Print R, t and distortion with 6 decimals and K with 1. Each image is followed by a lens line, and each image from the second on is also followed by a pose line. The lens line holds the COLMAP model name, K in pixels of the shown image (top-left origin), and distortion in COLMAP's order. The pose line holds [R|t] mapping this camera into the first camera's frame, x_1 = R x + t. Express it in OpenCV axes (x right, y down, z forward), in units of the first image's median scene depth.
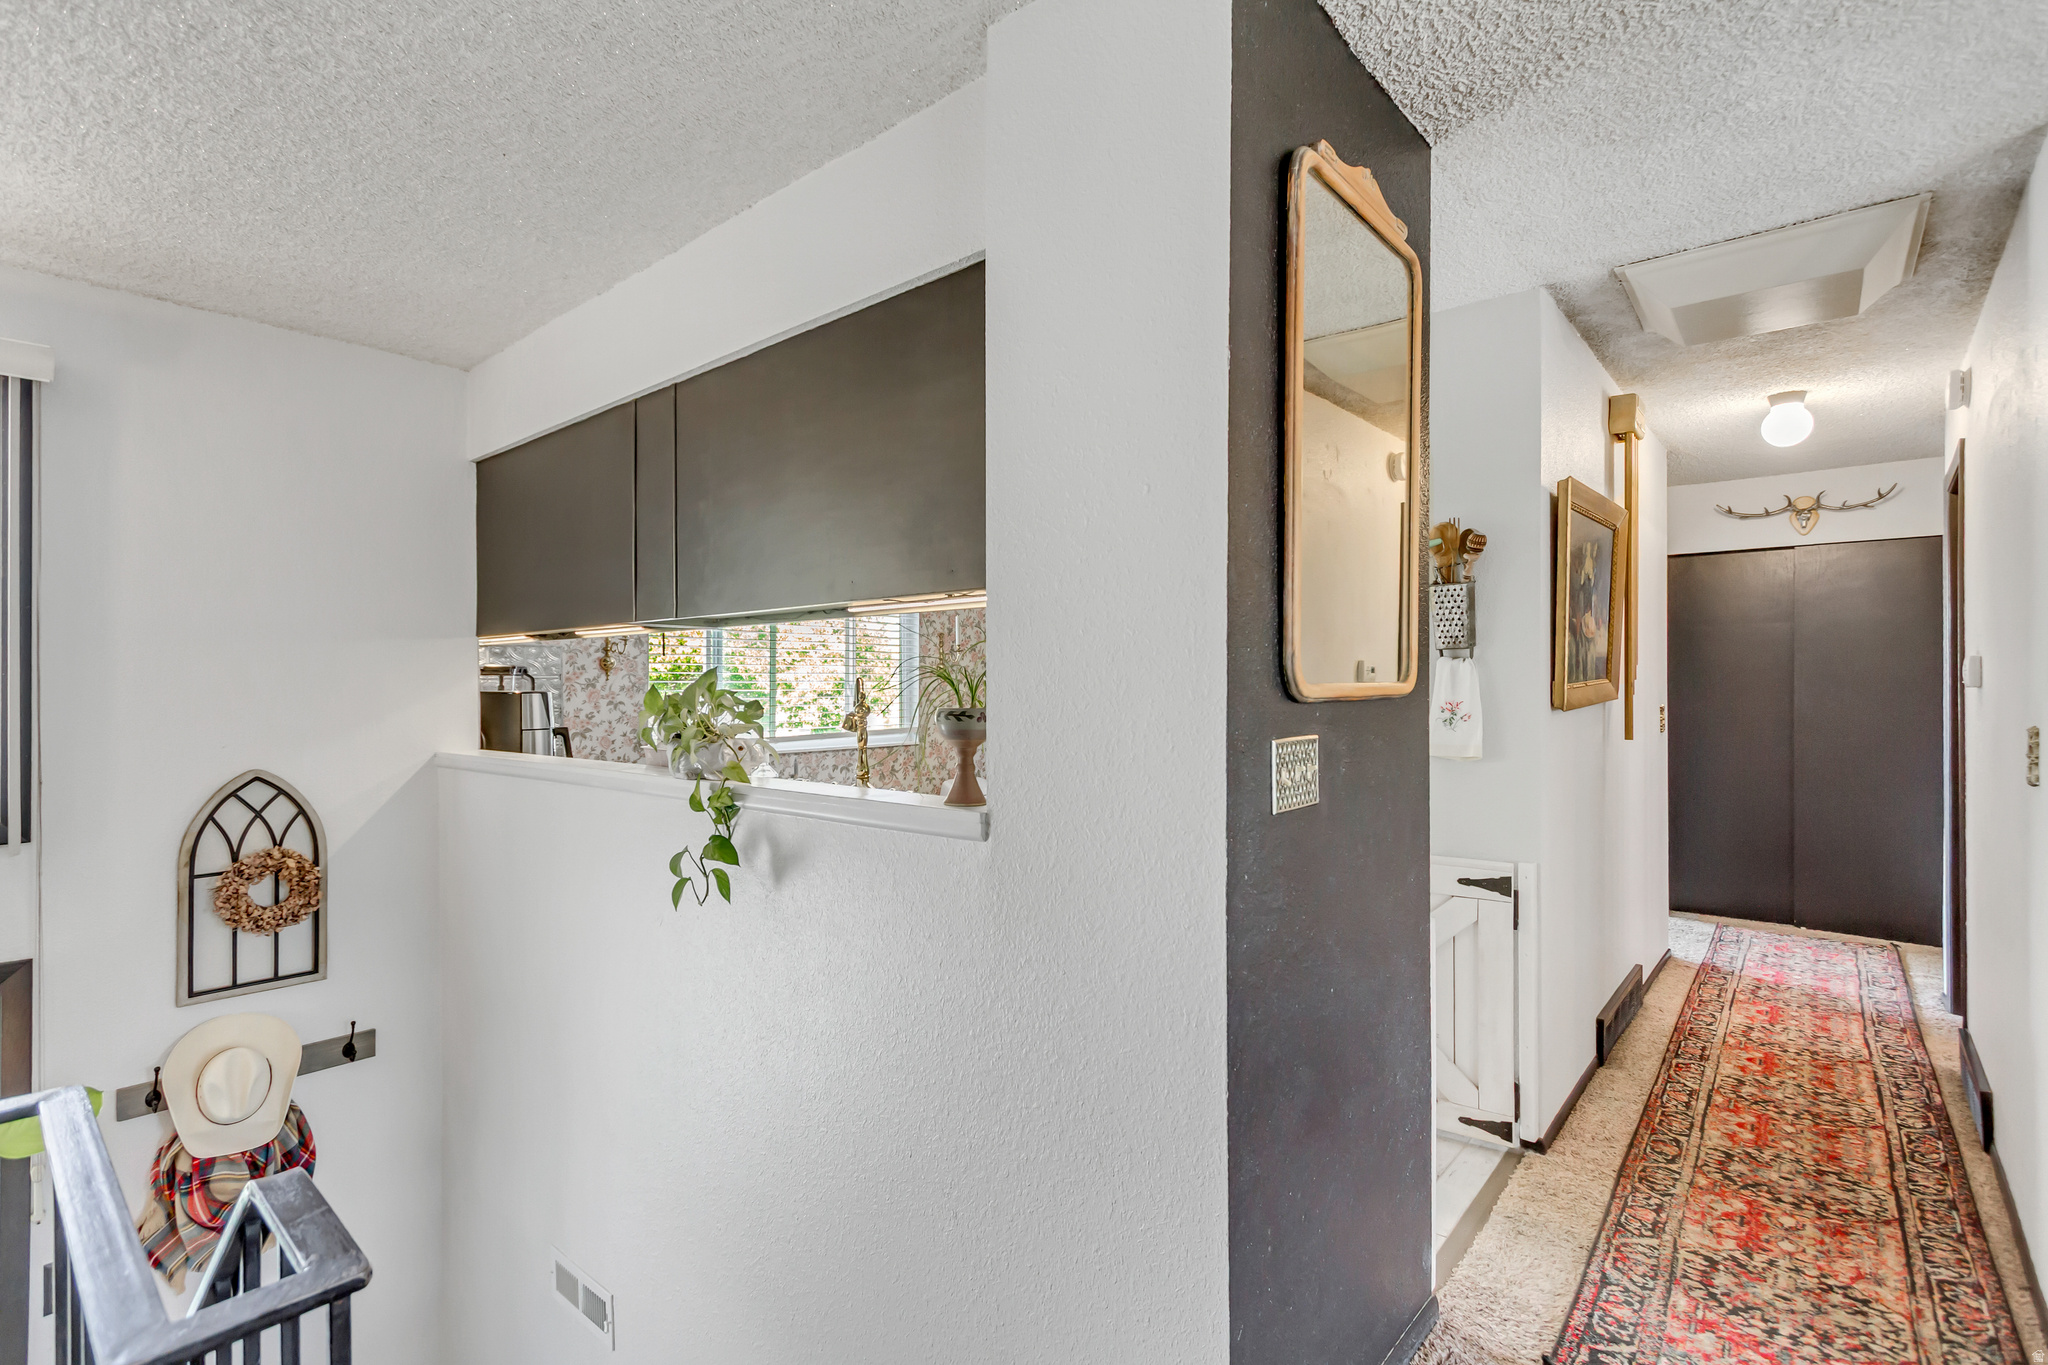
lens RADIAL K [[960.4, 0, 1025.9], [0, 960.4, 680.3], [0, 0, 1]] dist [0.014170, -0.004681]
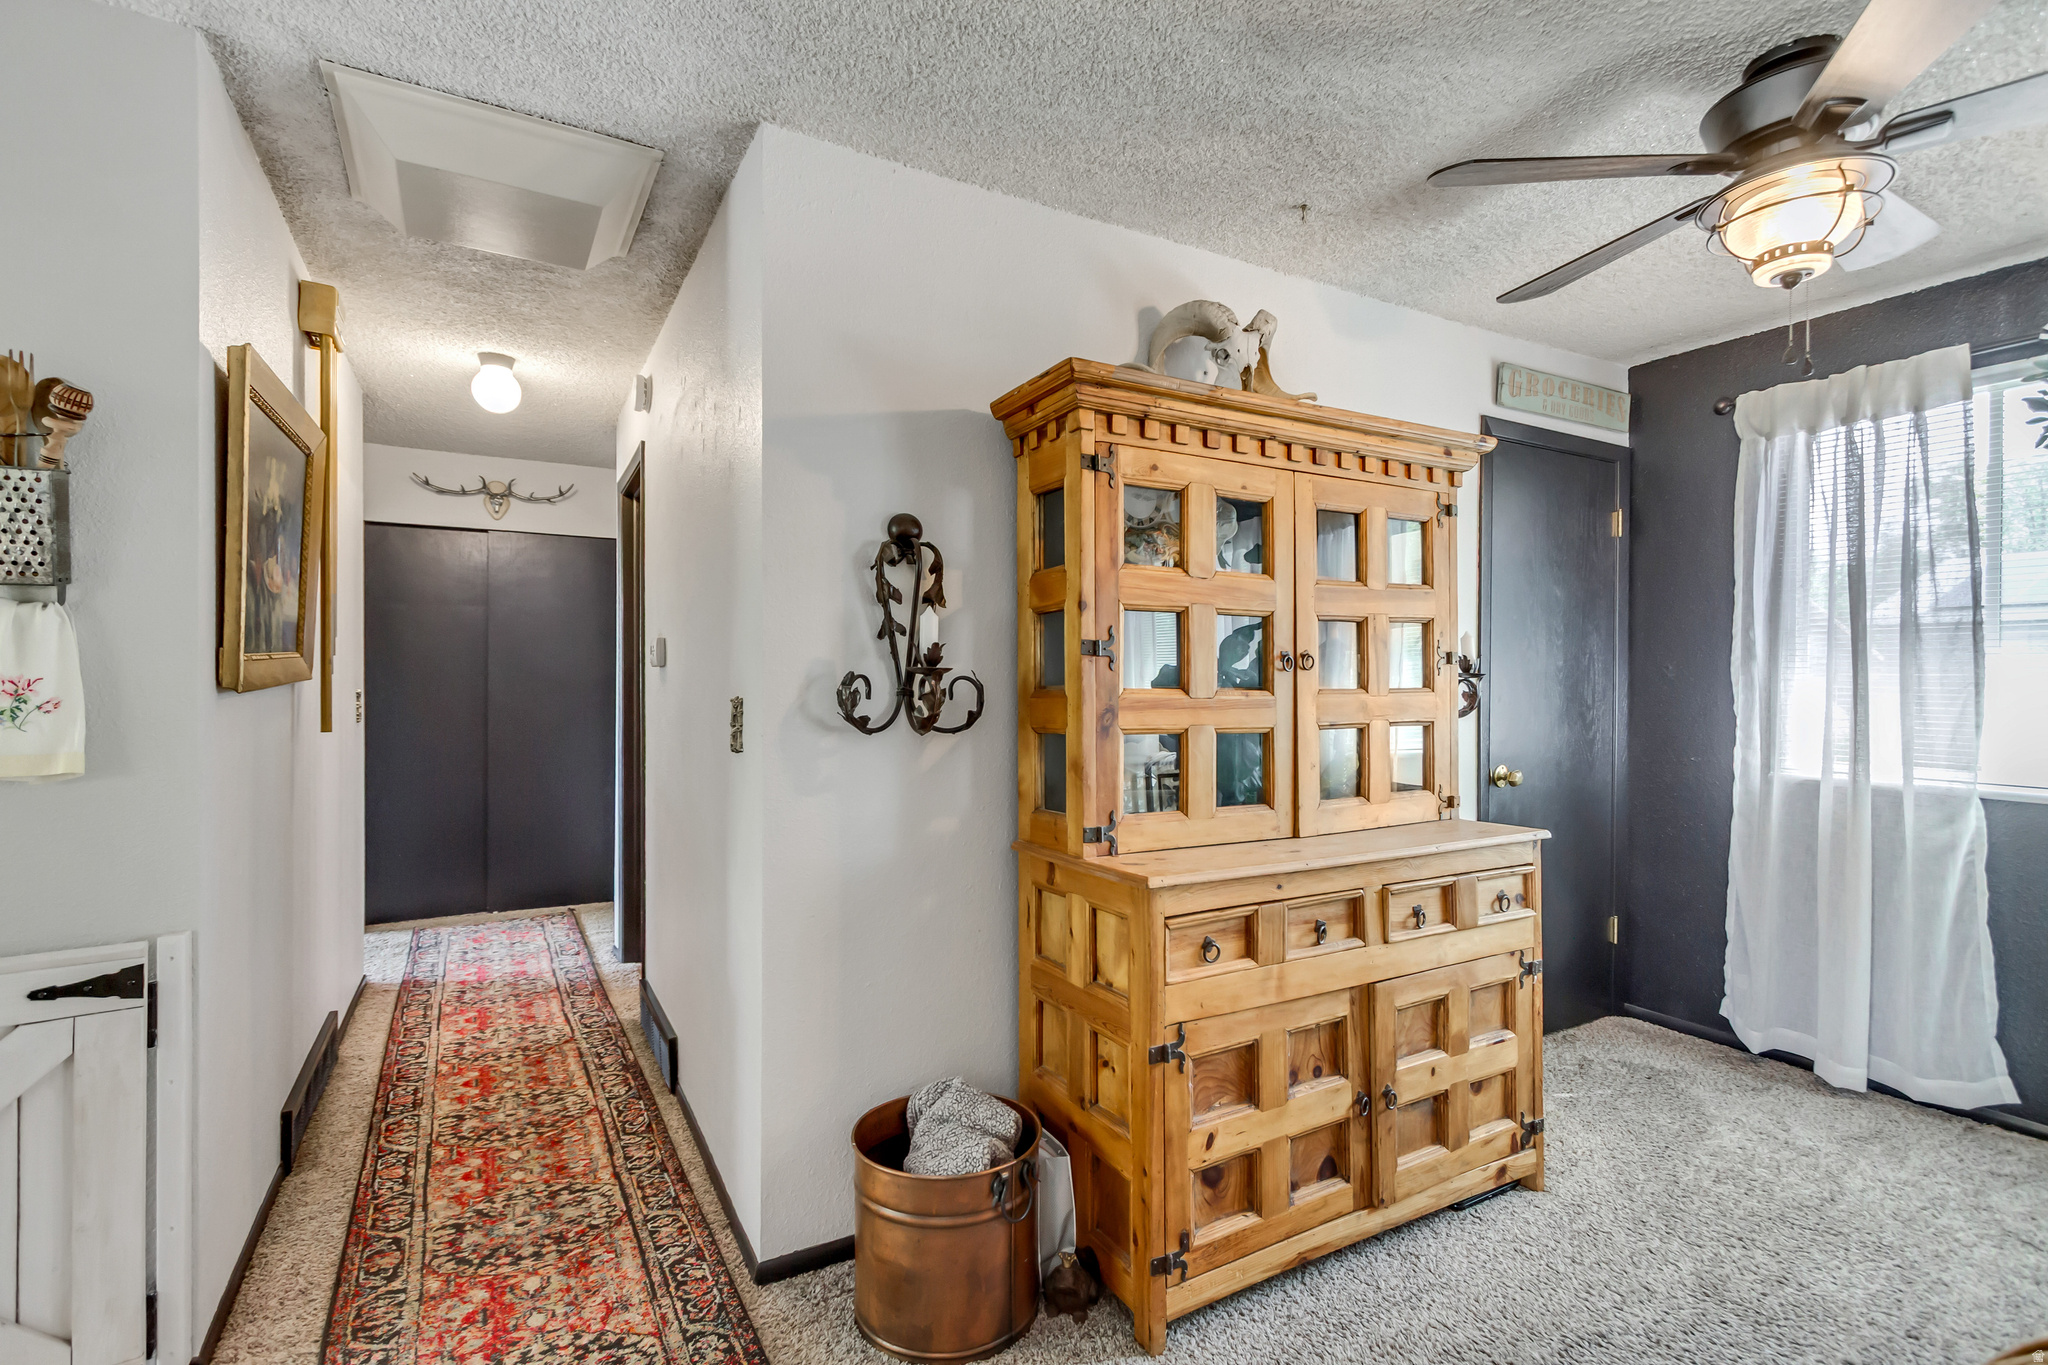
lens RADIAL K [[960.4, 0, 1025.9], [0, 960.4, 680.3], [0, 0, 1]] dist [0.014170, -0.004681]
pose [[0.355462, -0.001932, 0.934689, 0.110179], [-0.004254, 0.999984, 0.003685, 0.016592], [-0.934681, -0.005286, 0.355448, 0.222515]]
